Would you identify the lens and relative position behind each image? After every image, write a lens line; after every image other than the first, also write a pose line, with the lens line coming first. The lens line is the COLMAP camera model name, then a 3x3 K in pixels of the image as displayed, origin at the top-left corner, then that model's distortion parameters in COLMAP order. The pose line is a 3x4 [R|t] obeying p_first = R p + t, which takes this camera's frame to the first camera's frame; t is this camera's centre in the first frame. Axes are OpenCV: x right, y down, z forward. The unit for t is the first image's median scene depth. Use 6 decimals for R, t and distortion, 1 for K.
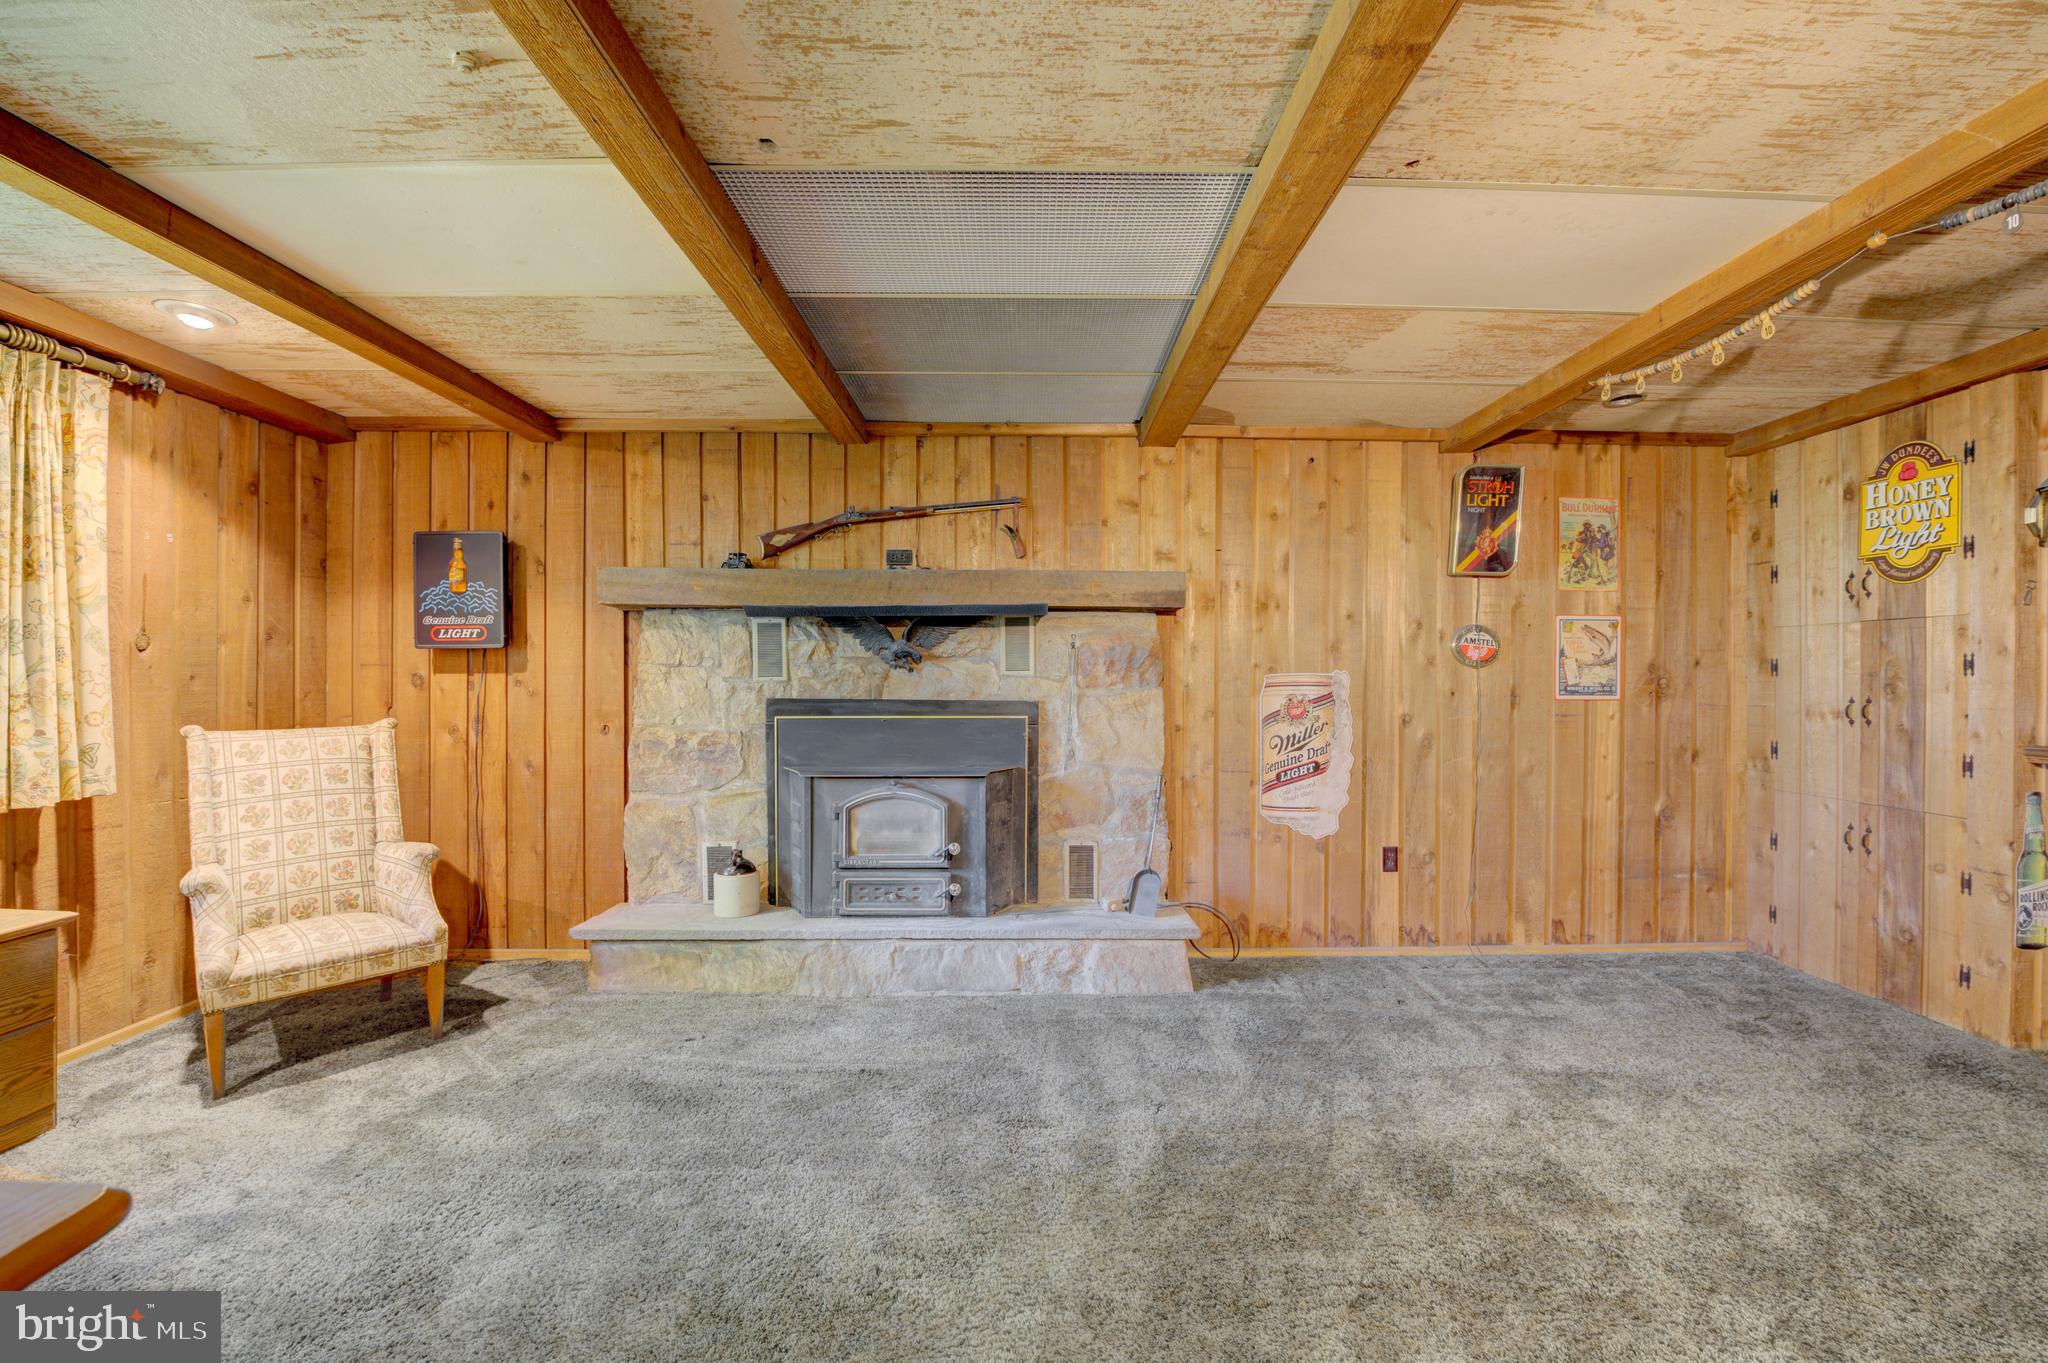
lens RADIAL K [[823.8, 0, 1025.1], [0, 823.8, 685.9], [0, 0, 1]] dist [-0.018645, -0.000199]
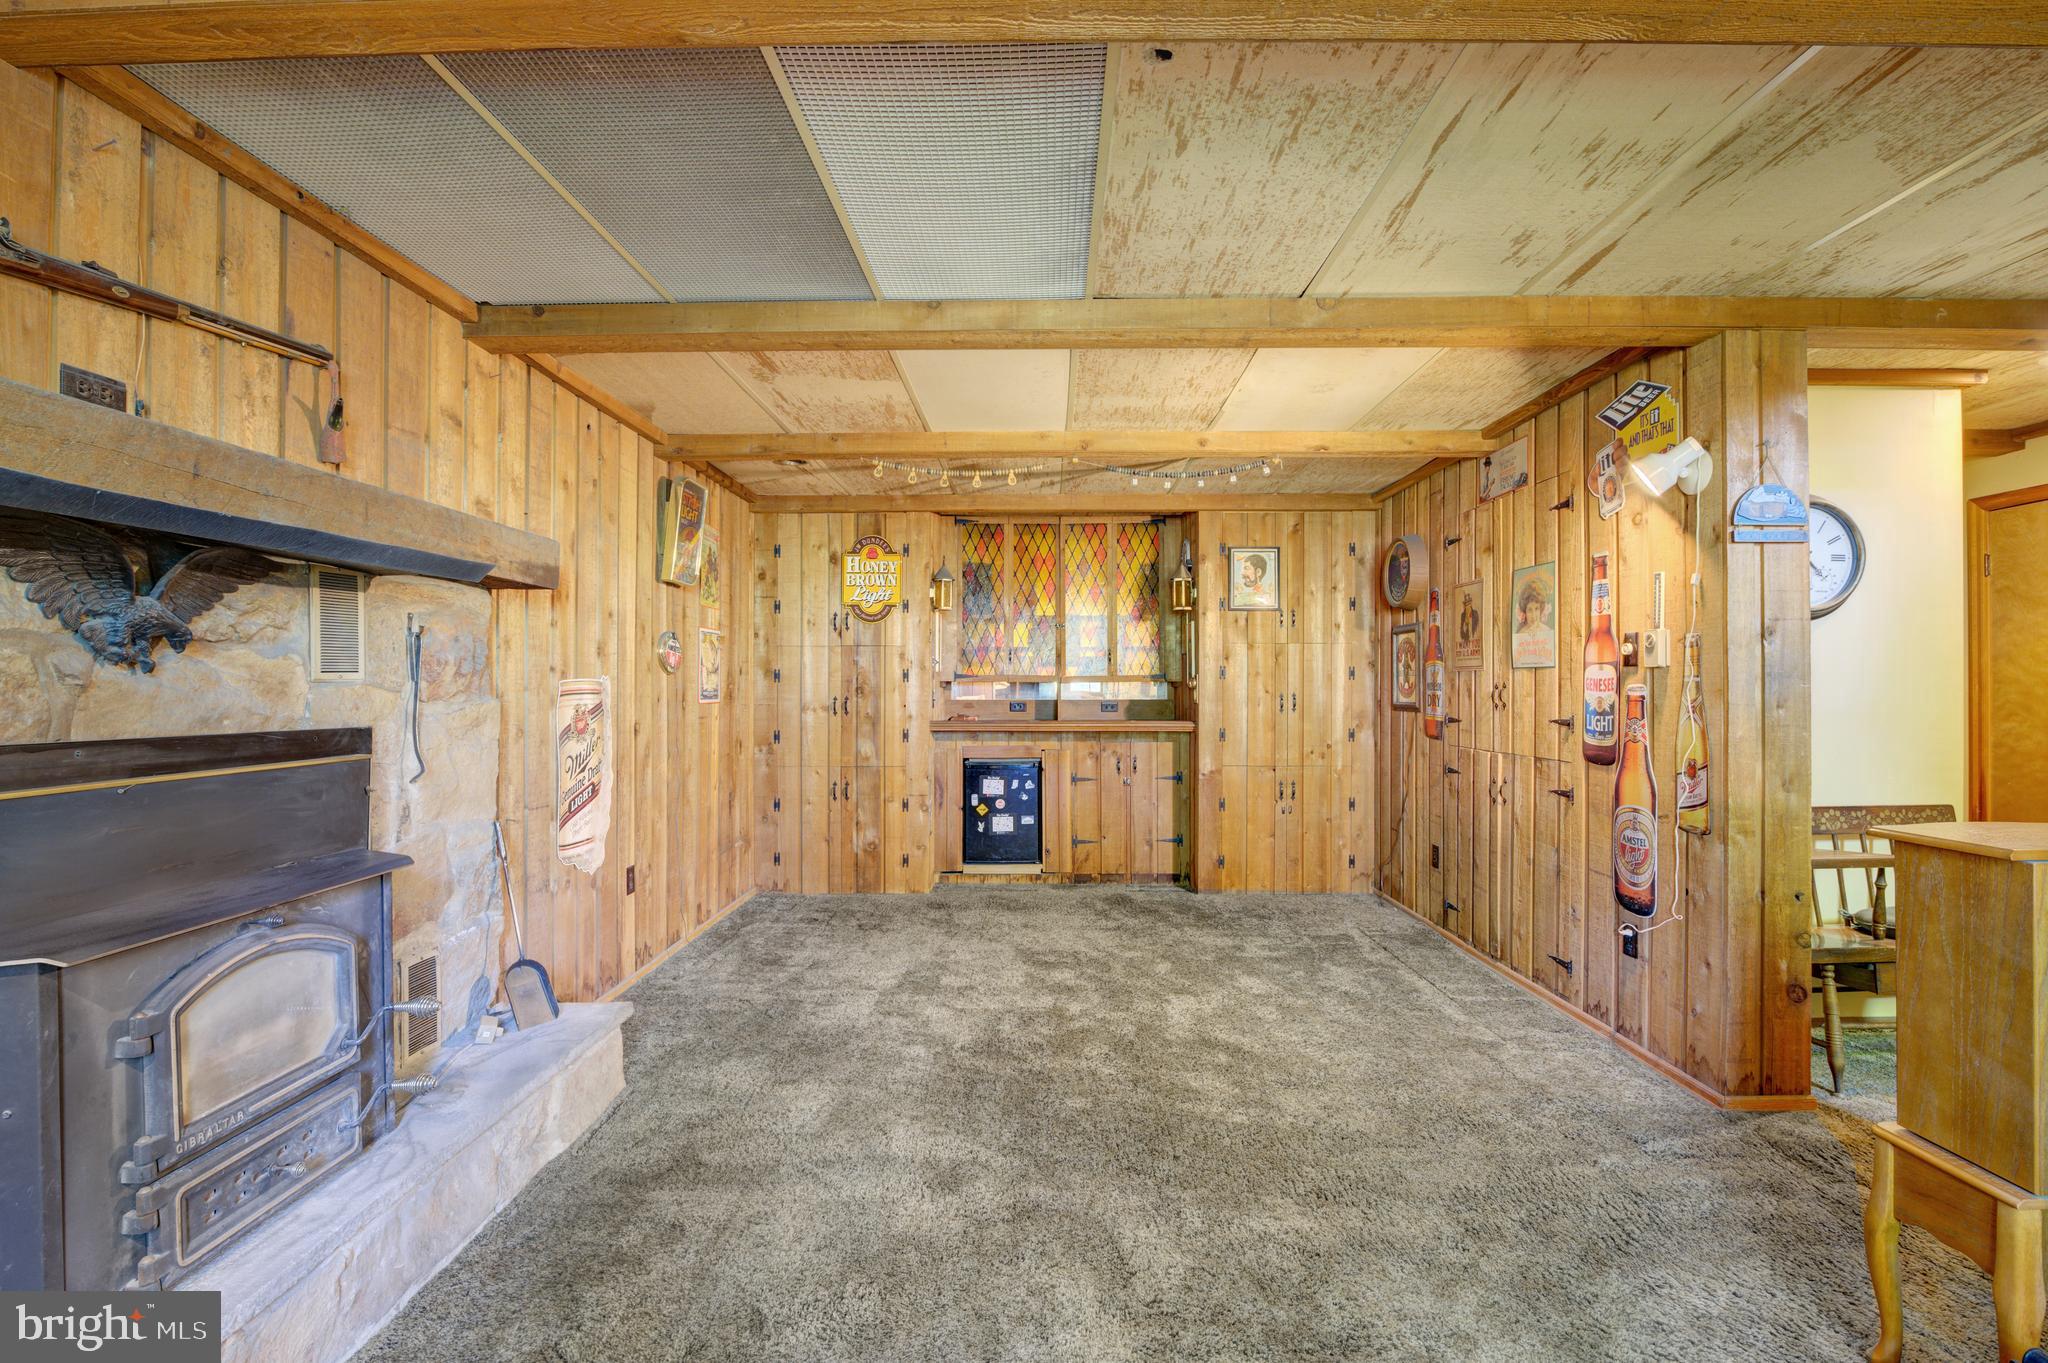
lens RADIAL K [[942.2, 0, 1025.5], [0, 942.2, 682.0], [0, 0, 1]] dist [-0.000338, -0.000334]
pose [[0.021979, -0.000014, 0.999758, -0.652526], [0.010822, 0.999941, -0.000224, -0.007611], [-0.999700, 0.010824, 0.021978, 0.566567]]
